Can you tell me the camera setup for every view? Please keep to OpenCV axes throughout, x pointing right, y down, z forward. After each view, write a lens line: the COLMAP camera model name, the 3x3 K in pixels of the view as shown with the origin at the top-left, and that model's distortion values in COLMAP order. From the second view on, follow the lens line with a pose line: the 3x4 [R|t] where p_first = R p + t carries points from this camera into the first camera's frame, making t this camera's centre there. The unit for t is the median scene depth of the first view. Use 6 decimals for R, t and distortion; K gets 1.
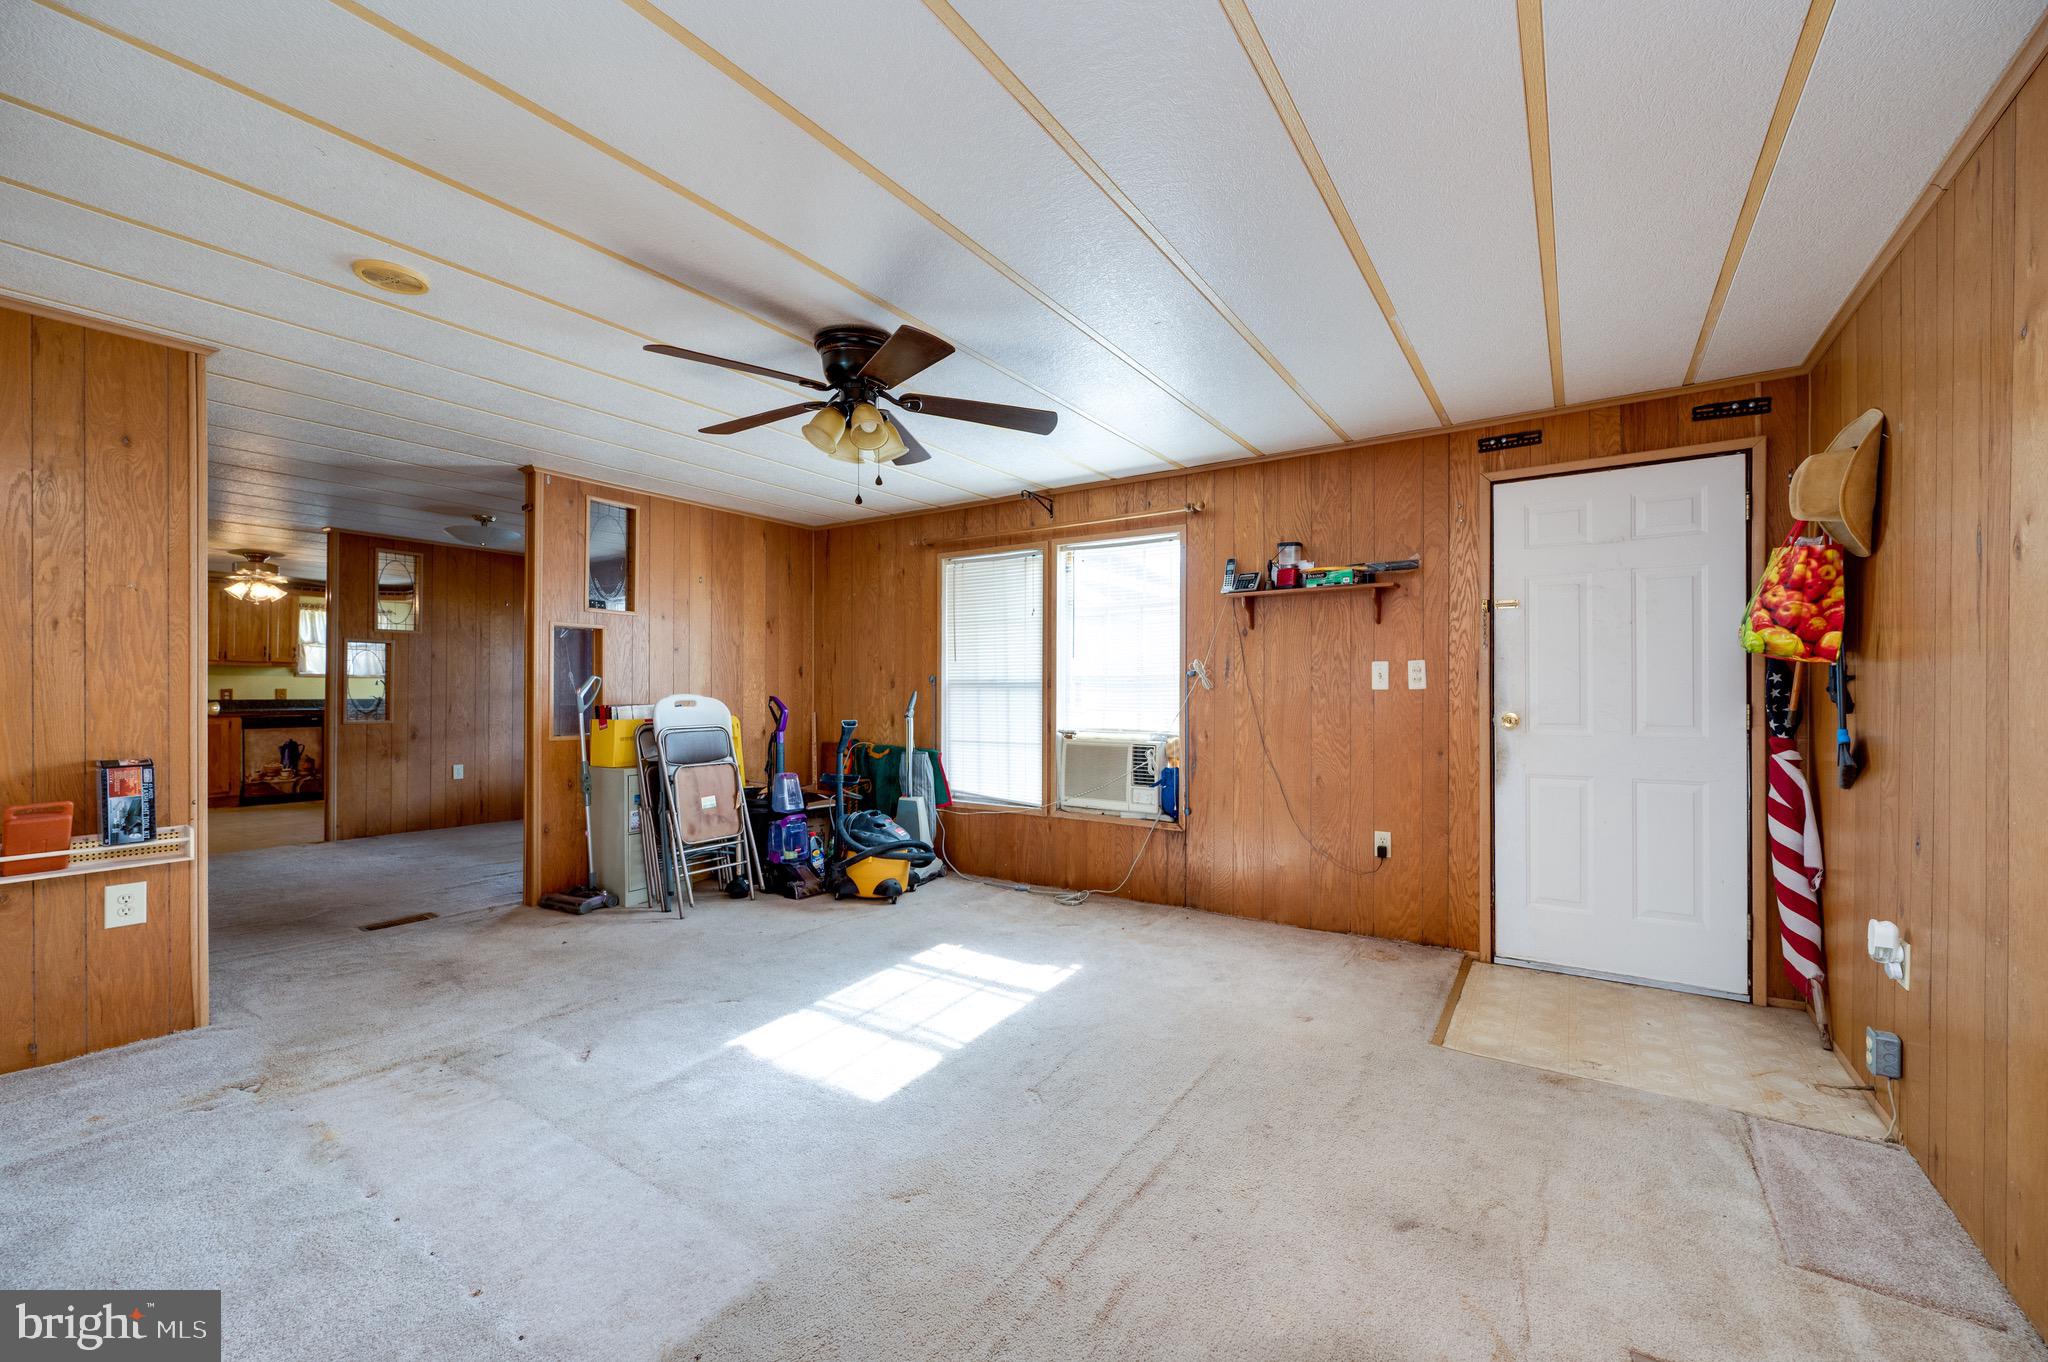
lens RADIAL K [[828.4, 0, 1010.6], [0, 828.4, 689.5], [0, 0, 1]] dist [-0.003855, -0.000502]
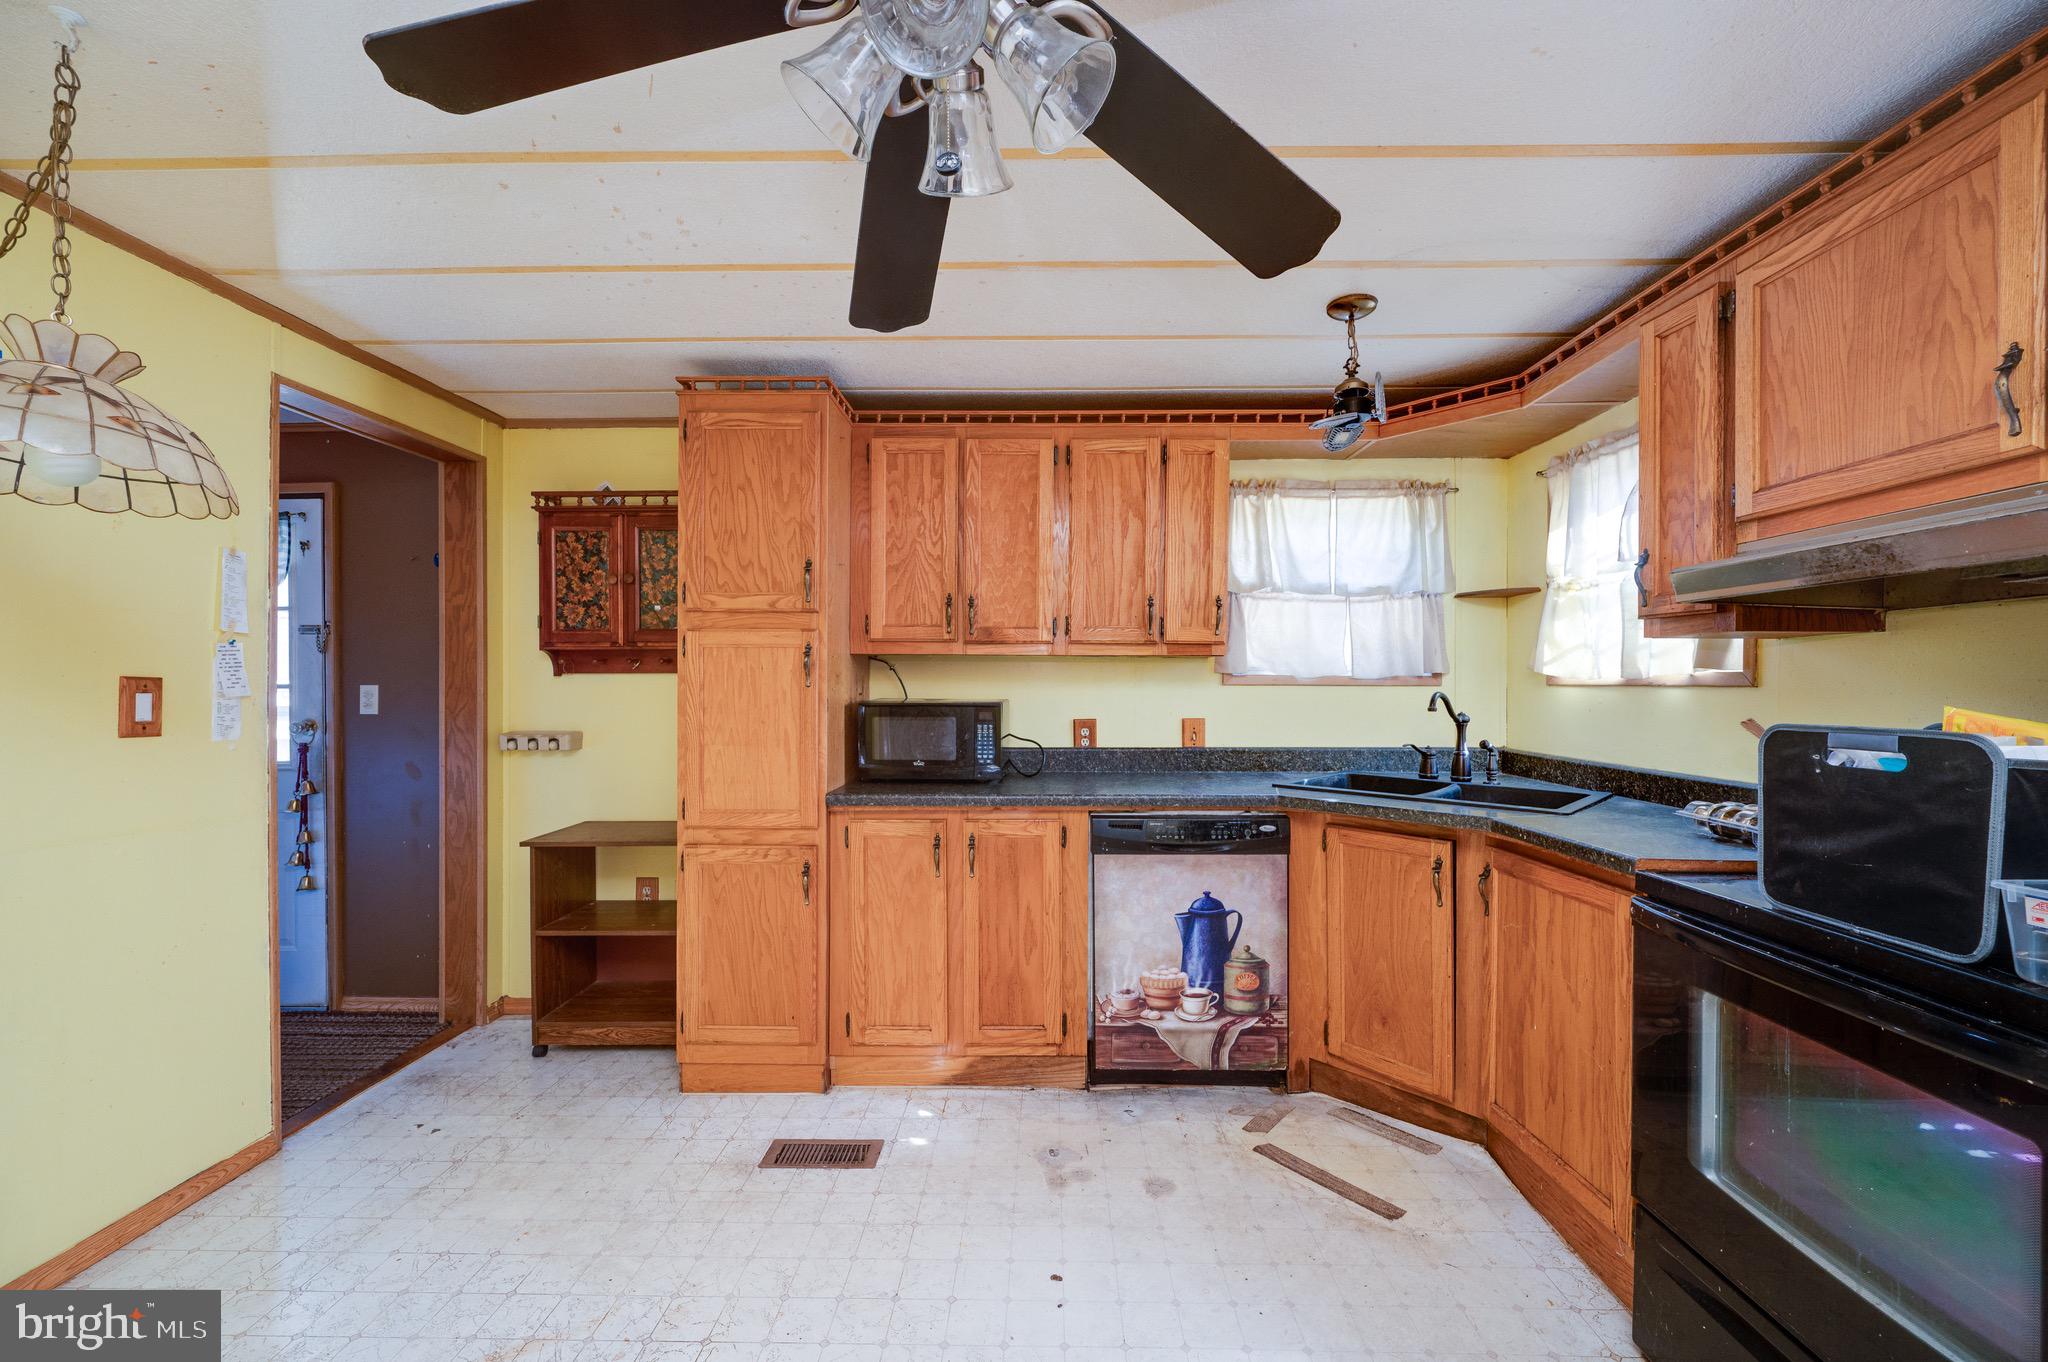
lens RADIAL K [[795.3, 0, 1041.6], [0, 795.3, 686.4], [0, 0, 1]] dist [-0.002969, -0.000189]
pose [[0.570864, -0.003062, -0.821039, -0.682550], [0.002152, 0.999995, -0.002234, -0.015971], [0.821041, -0.000491, 0.570868, 0.802326]]
